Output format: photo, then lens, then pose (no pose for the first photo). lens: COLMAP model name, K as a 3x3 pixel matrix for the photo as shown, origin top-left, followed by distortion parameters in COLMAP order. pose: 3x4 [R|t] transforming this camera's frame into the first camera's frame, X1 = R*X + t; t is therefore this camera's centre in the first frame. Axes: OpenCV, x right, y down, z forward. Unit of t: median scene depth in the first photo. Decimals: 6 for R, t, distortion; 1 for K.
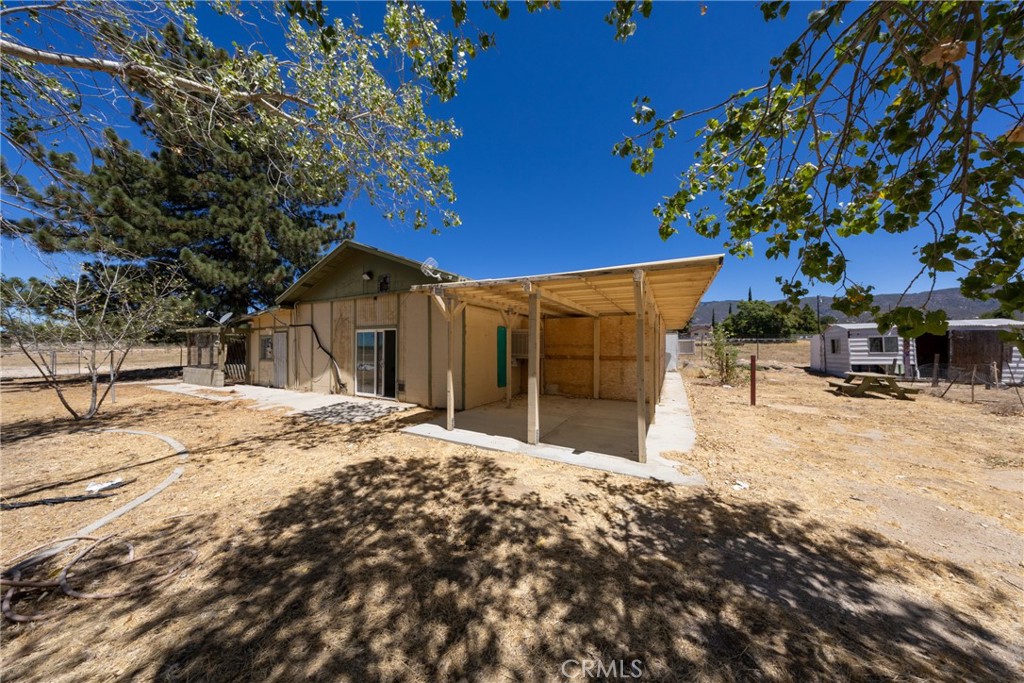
lens RADIAL K [[300.5, 0, 512.0], [0, 300.5, 341.5], [0, 0, 1]] dist [-0.000494, 0.000003]
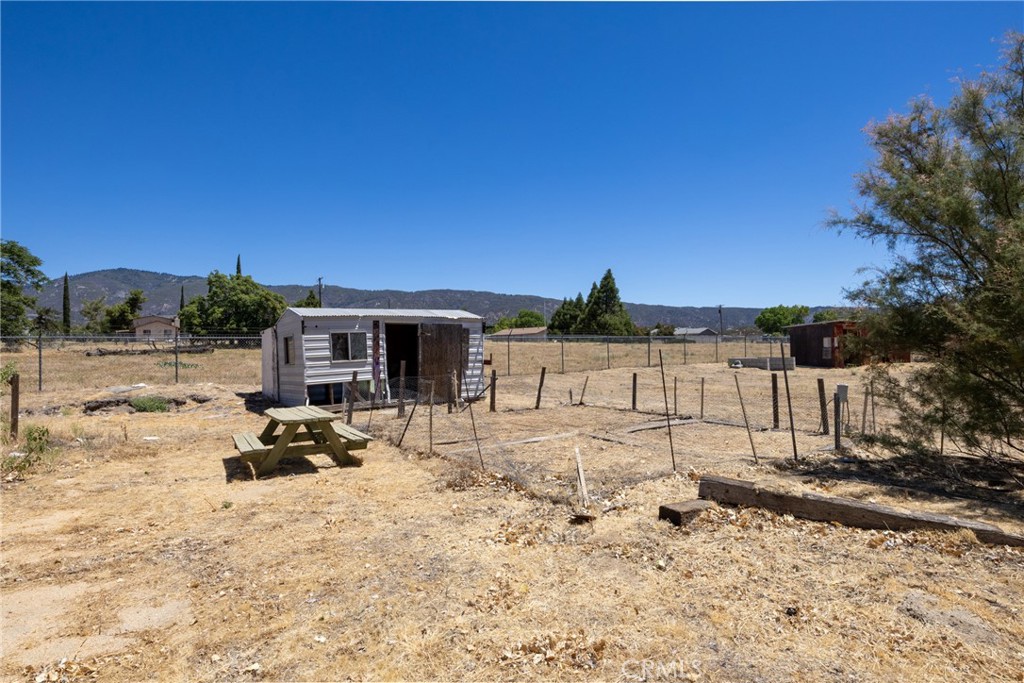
lens RADIAL K [[568.1, 0, 512.0], [0, 568.1, 341.5], [0, 0, 1]] dist [0.000375, 0.000159]
pose [[0.443887, 0.004054, 0.896074, 0.429335], [0.004505, 0.999967, -0.006755, 0.010671], [-0.896072, 0.007035, 0.443854, 0.262793]]
